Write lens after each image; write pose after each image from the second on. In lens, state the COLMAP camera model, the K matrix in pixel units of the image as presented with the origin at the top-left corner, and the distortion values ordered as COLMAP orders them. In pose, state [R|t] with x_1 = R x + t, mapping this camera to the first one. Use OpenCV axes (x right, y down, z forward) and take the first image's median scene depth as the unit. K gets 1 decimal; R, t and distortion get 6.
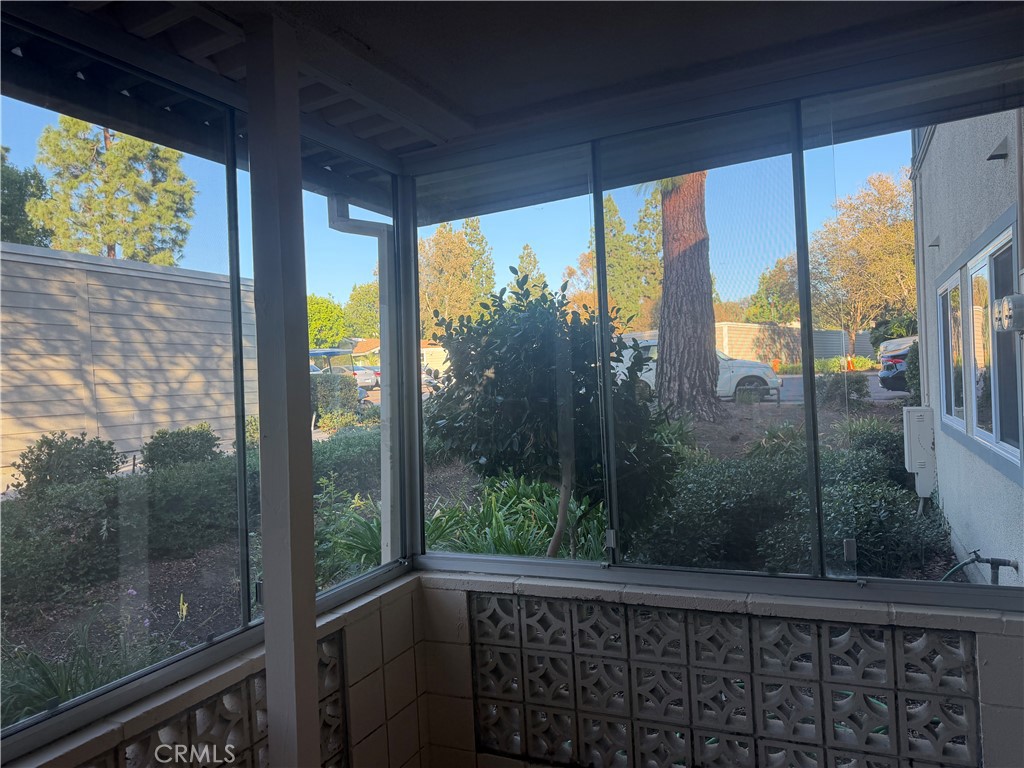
lens RADIAL K [[742.8, 0, 514.3], [0, 742.8, 387.7], [0, 0, 1]] dist [0.085094, -0.071039]
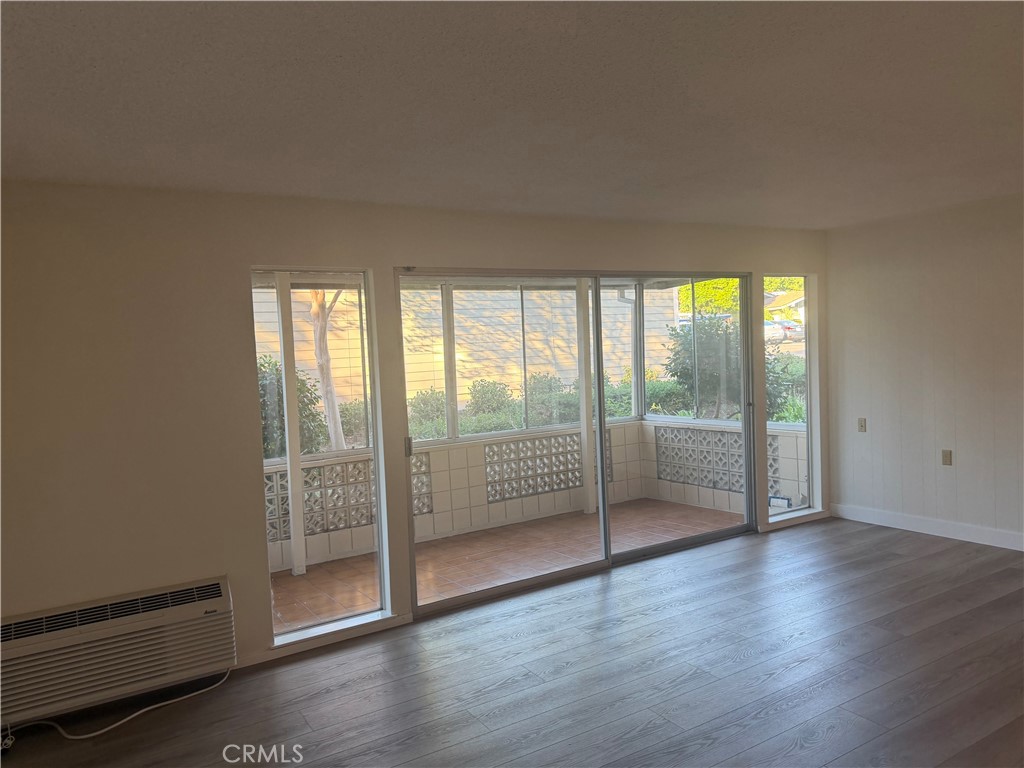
lens RADIAL K [[742.8, 0, 511.6], [0, 742.8, 387.8], [0, 0, 1]] dist [0.085094, -0.071039]
pose [[0.840817, 0.028510, -0.540568, 0.331868], [0.007422, 0.997911, 0.064174, -0.023805], [0.541269, -0.057971, 0.838849, -0.562761]]
